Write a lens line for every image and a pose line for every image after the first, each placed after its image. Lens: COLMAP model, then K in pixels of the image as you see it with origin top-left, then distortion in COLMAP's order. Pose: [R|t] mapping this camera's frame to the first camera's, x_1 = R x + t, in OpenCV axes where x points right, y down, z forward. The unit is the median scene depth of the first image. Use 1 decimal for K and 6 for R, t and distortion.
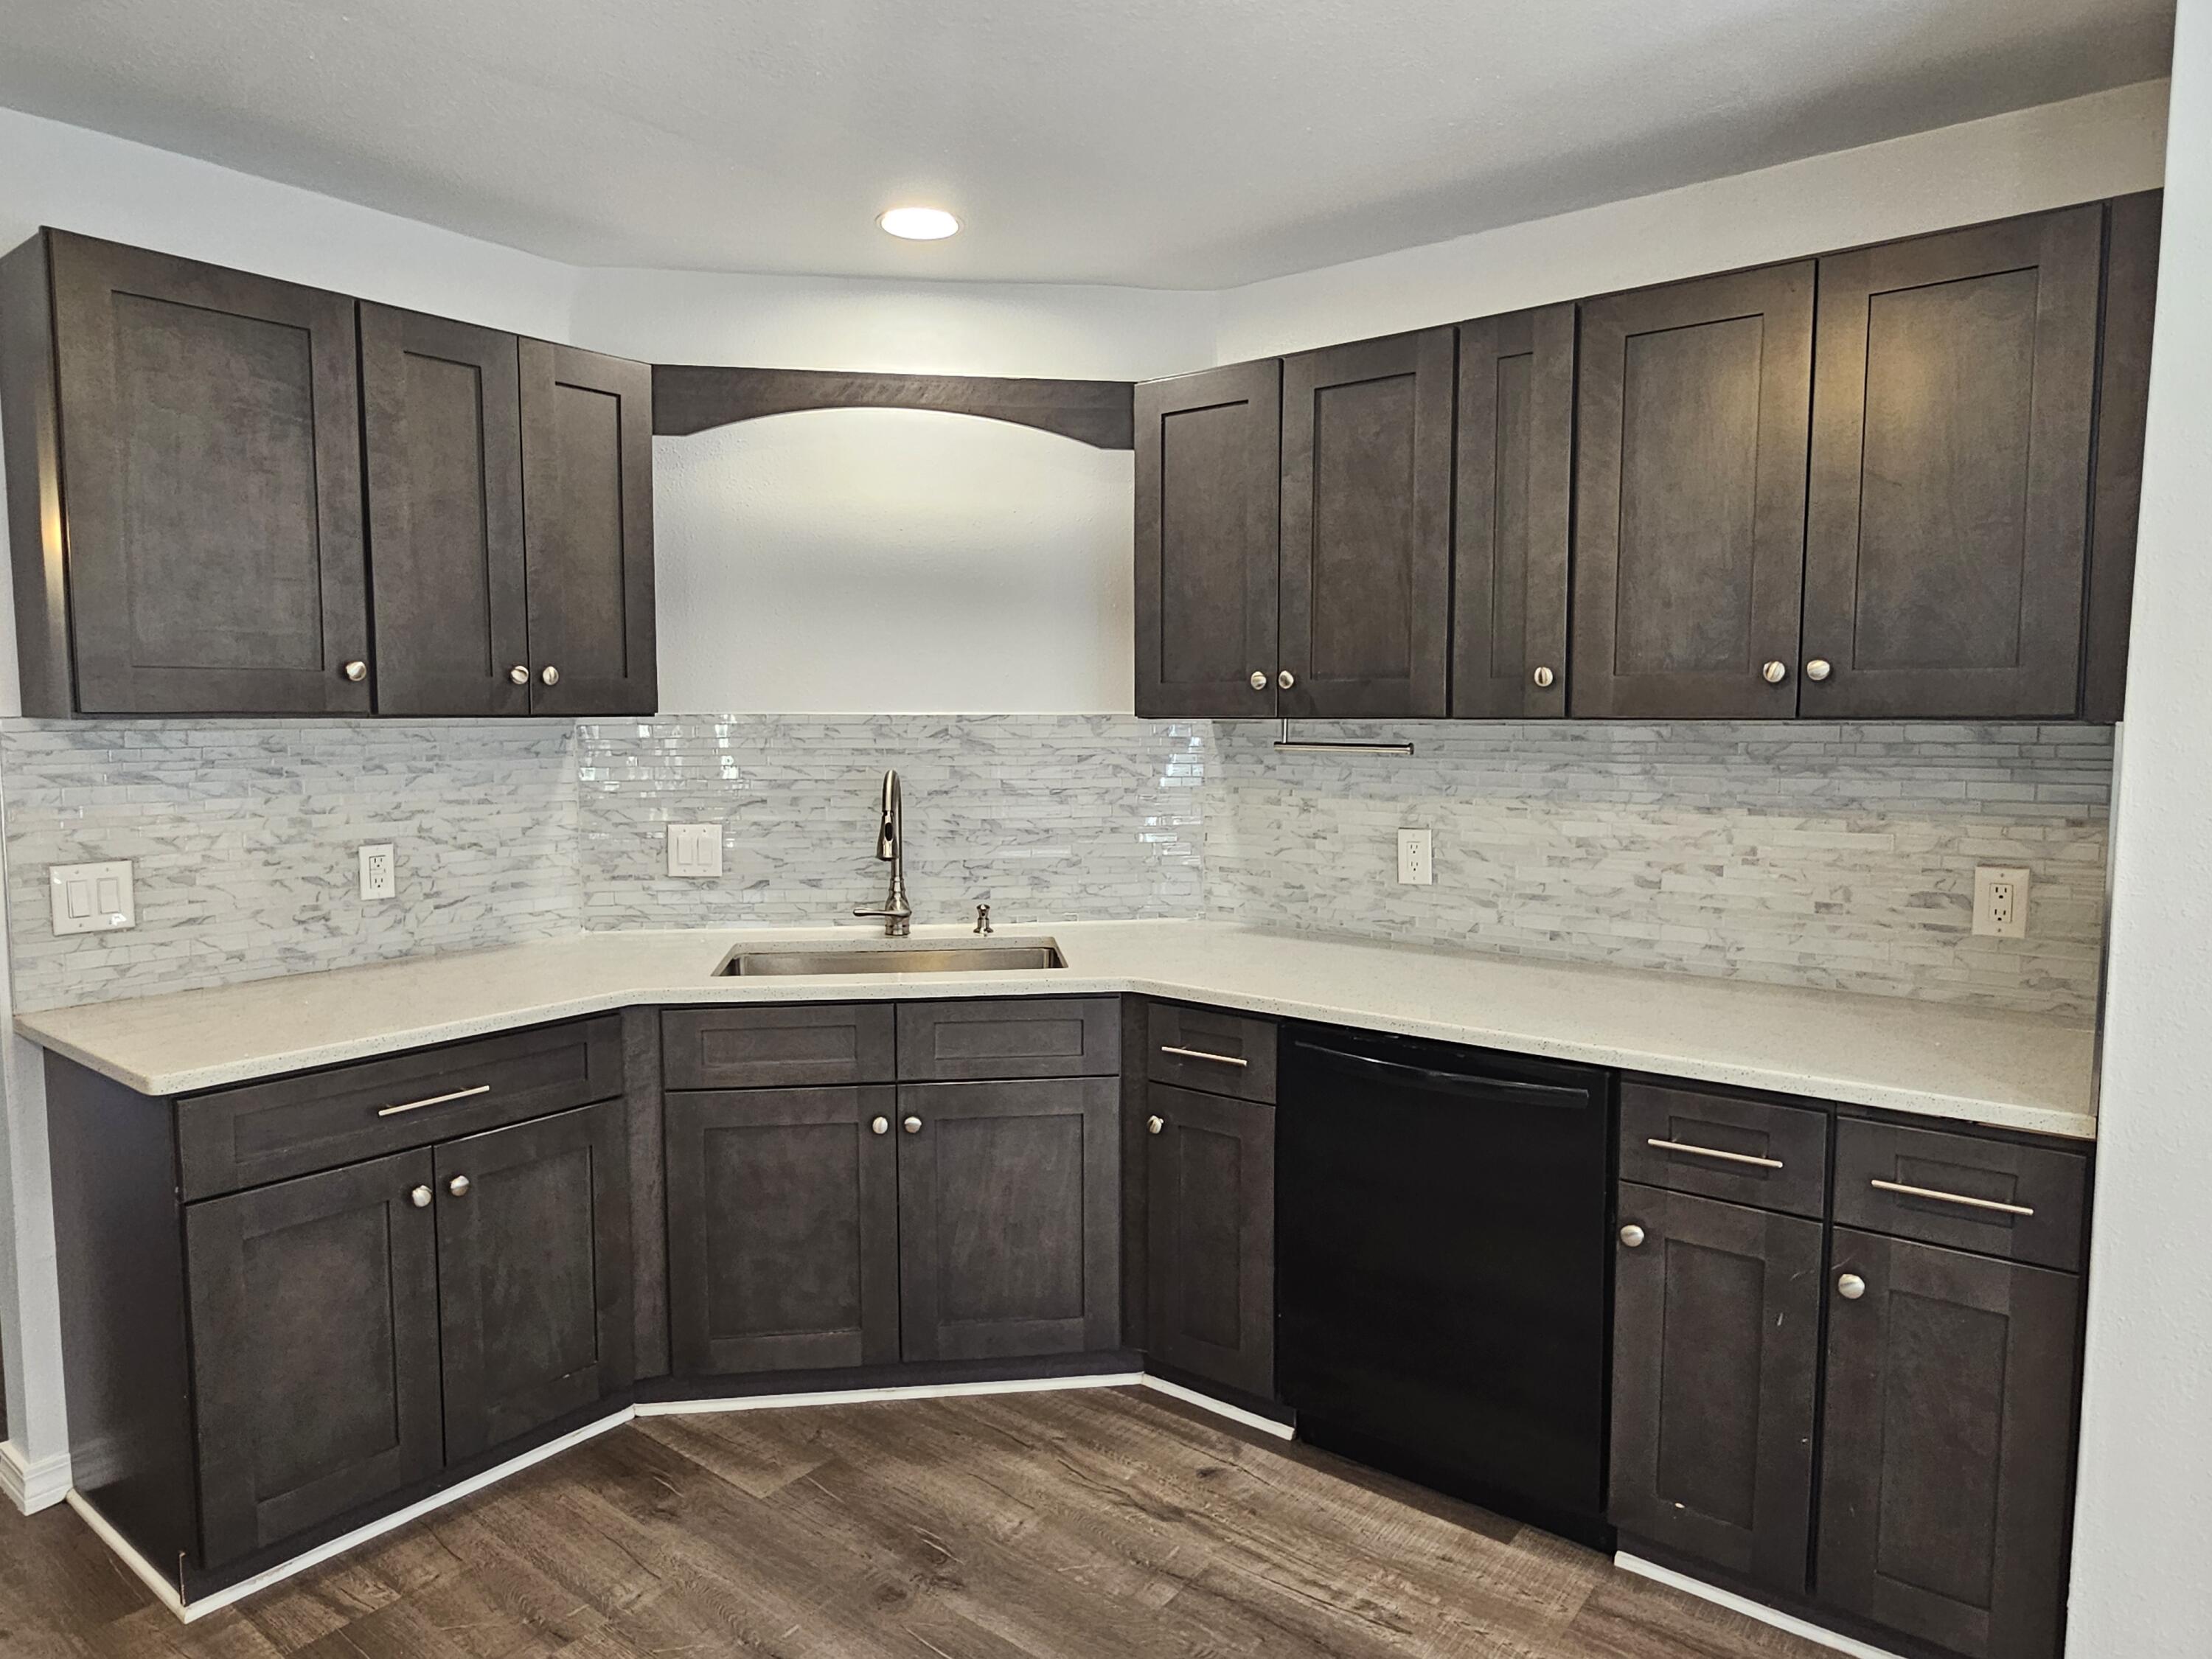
lens RADIAL K [[1326.0, 0, 1097.4], [0, 1326.0, 823.4], [0, 0, 1]] dist [0.001730, -0.000704]
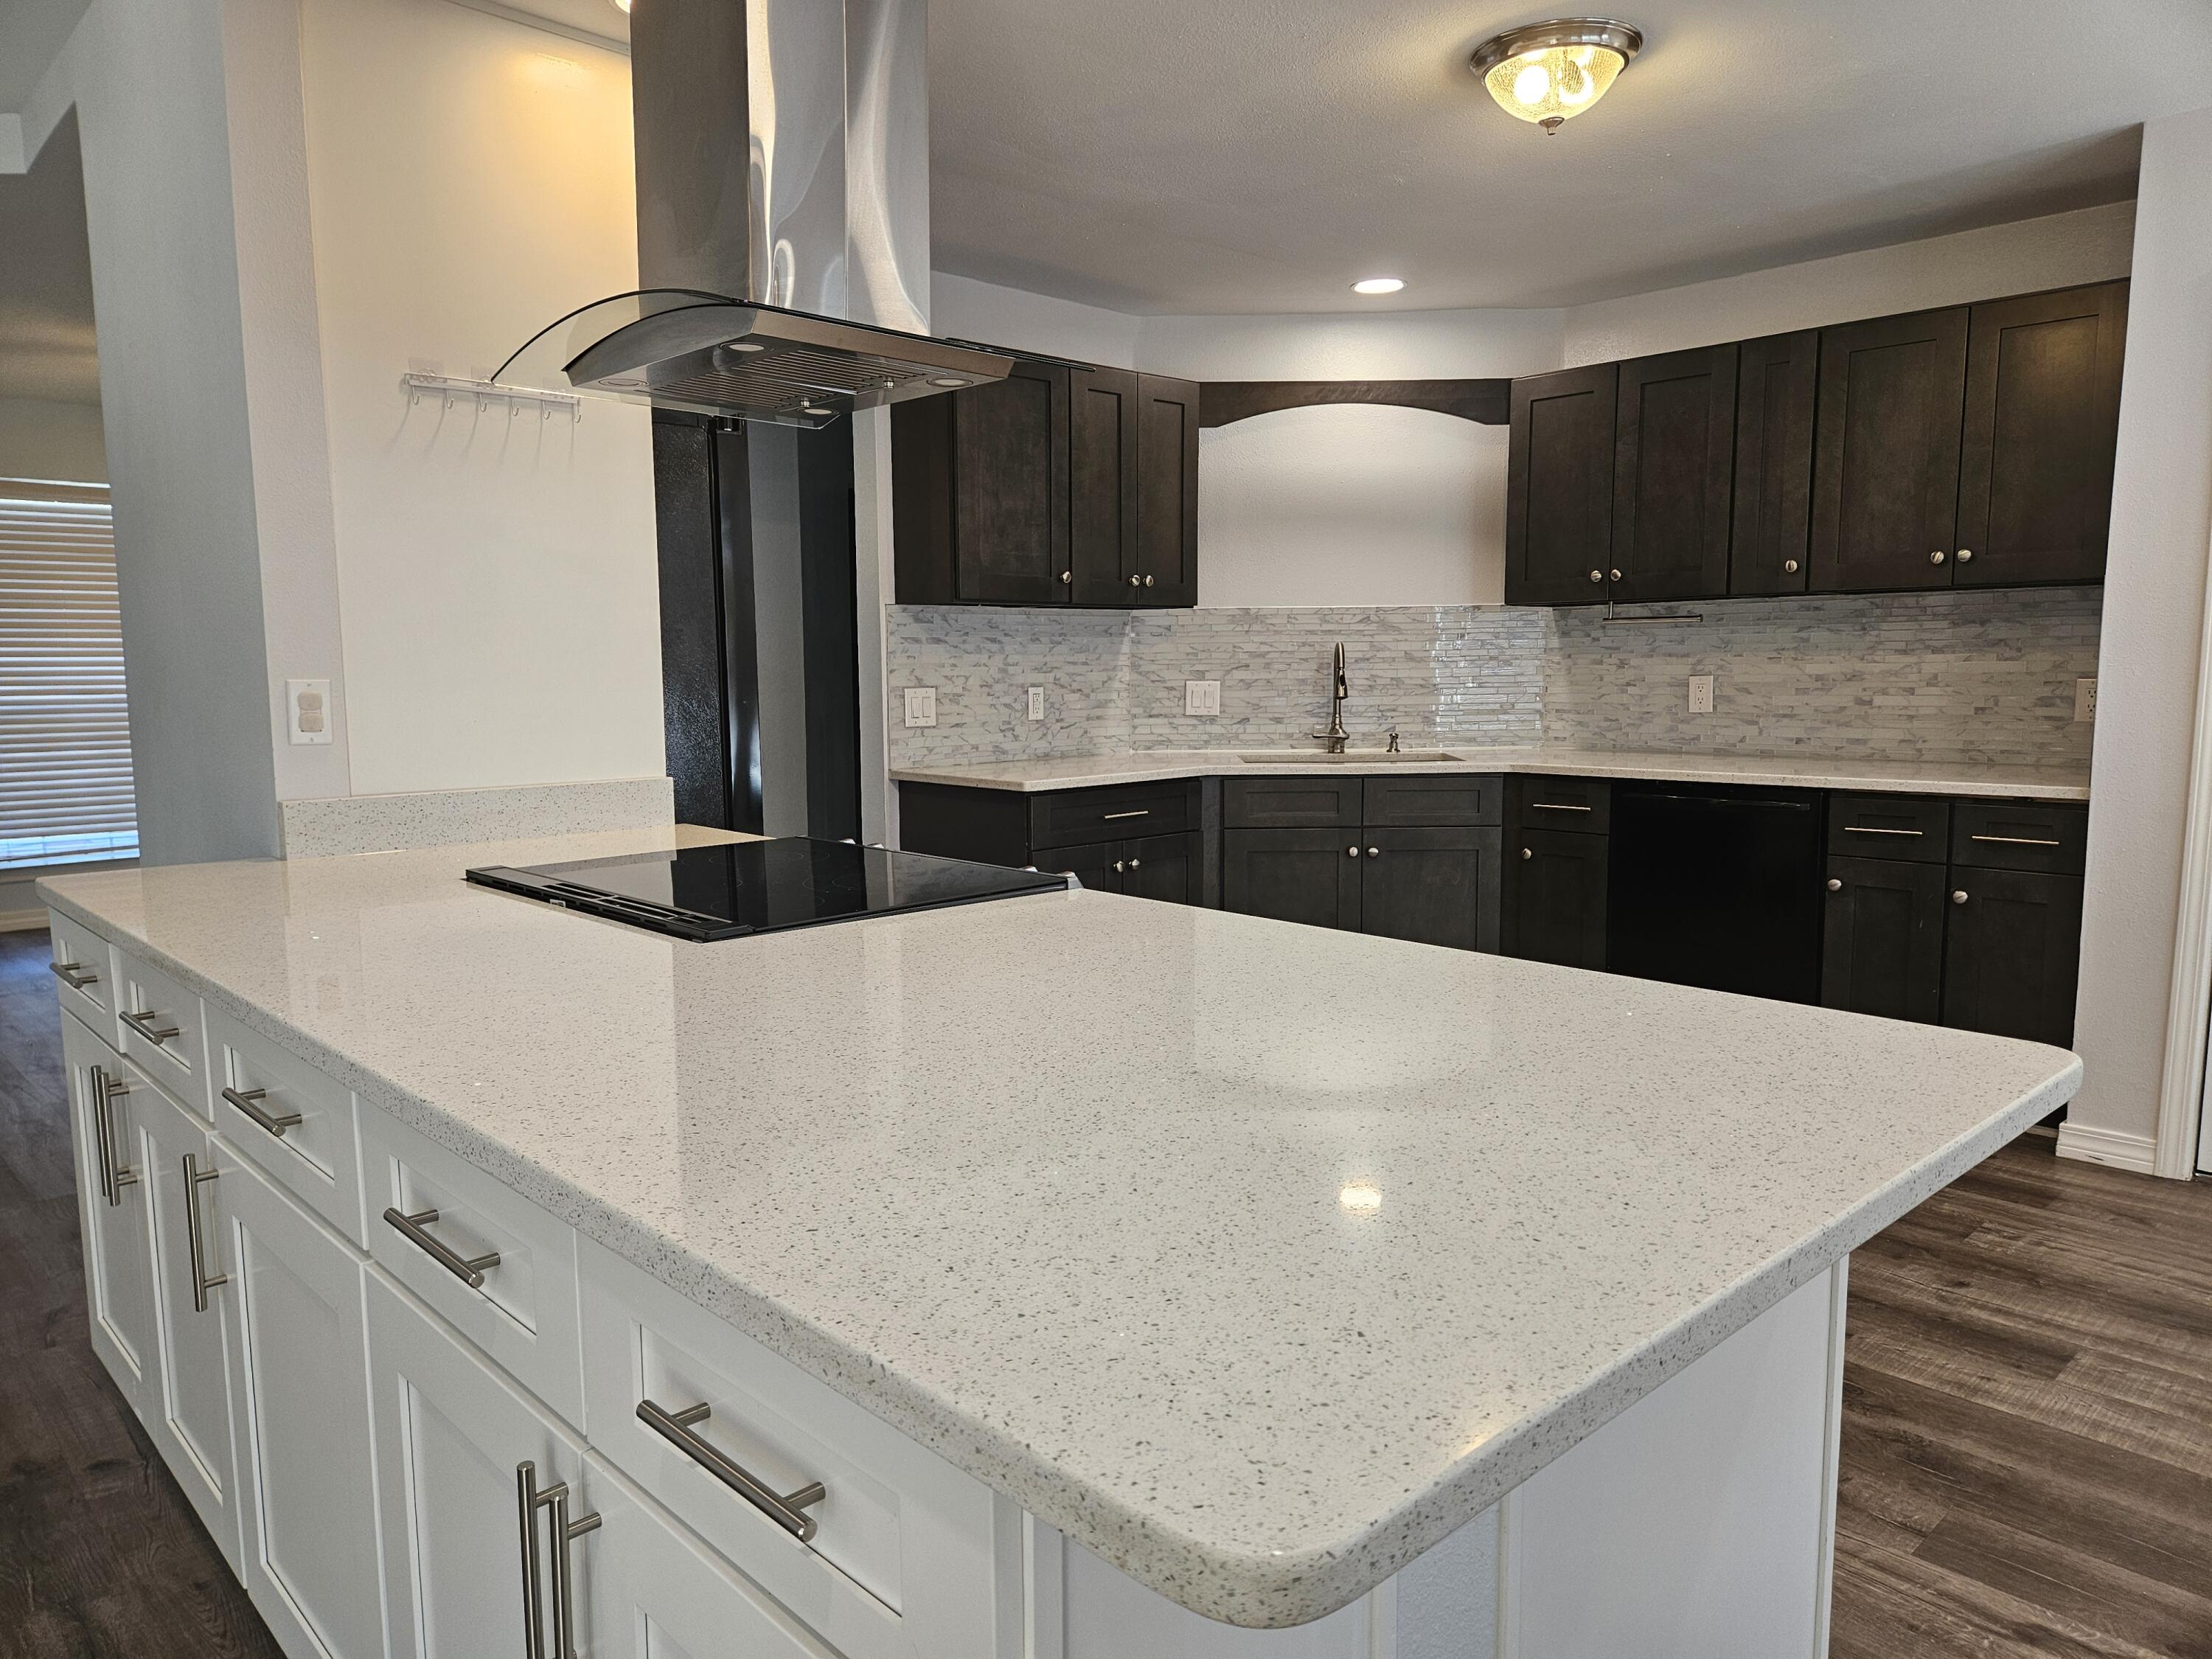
lens RADIAL K [[1447.3, 0, 1106.0], [0, 1447.3, 829.5], [0, 0, 1]] dist [0.093193, -0.090278]
pose [[0.990606, 0.008336, -0.136493, -0.202768], [-0.003721, 0.999414, 0.034036, 0.127514], [0.136697, -0.033208, 0.990056, -0.752314]]
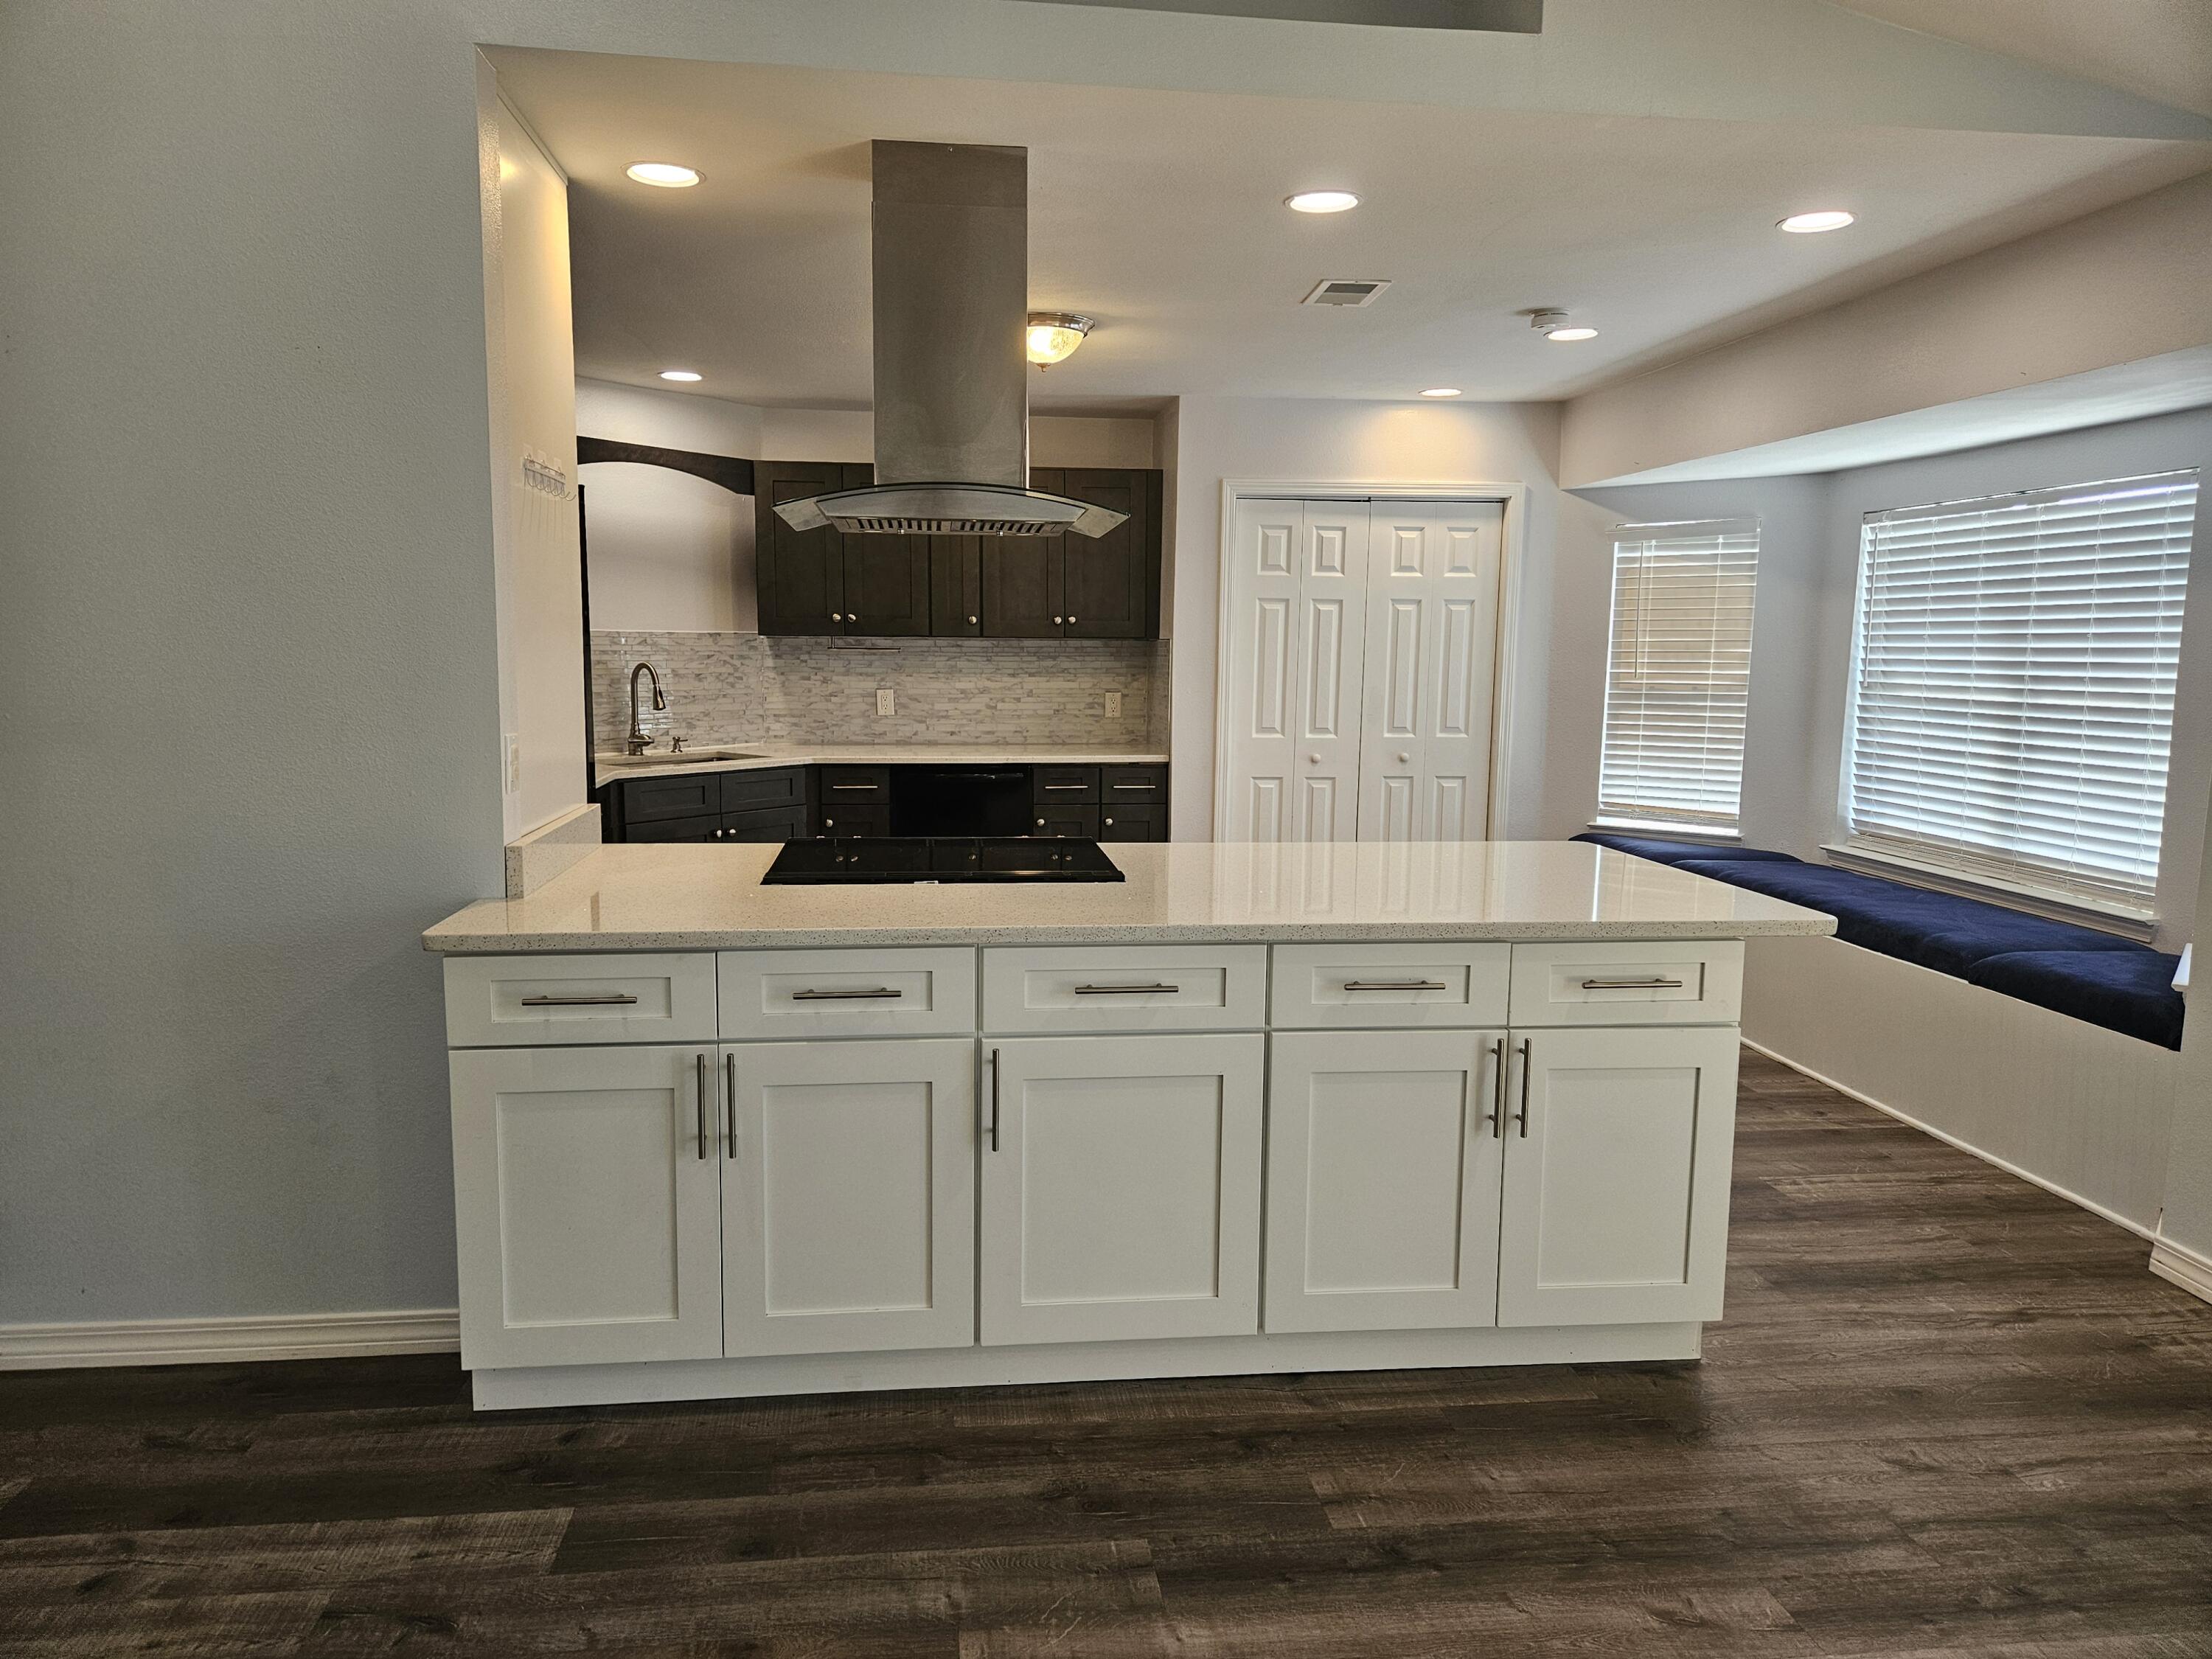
lens RADIAL K [[1546.4, 0, 1106.0], [0, 1546.4, 829.5], [0, 0, 1]] dist [0.080310, -0.075224]
pose [[0.704518, -0.081261, 0.705018, -1.310479], [0.050515, 0.996645, 0.064396, 0.088491], [-0.707886, -0.009754, 0.706260, -1.024995]]
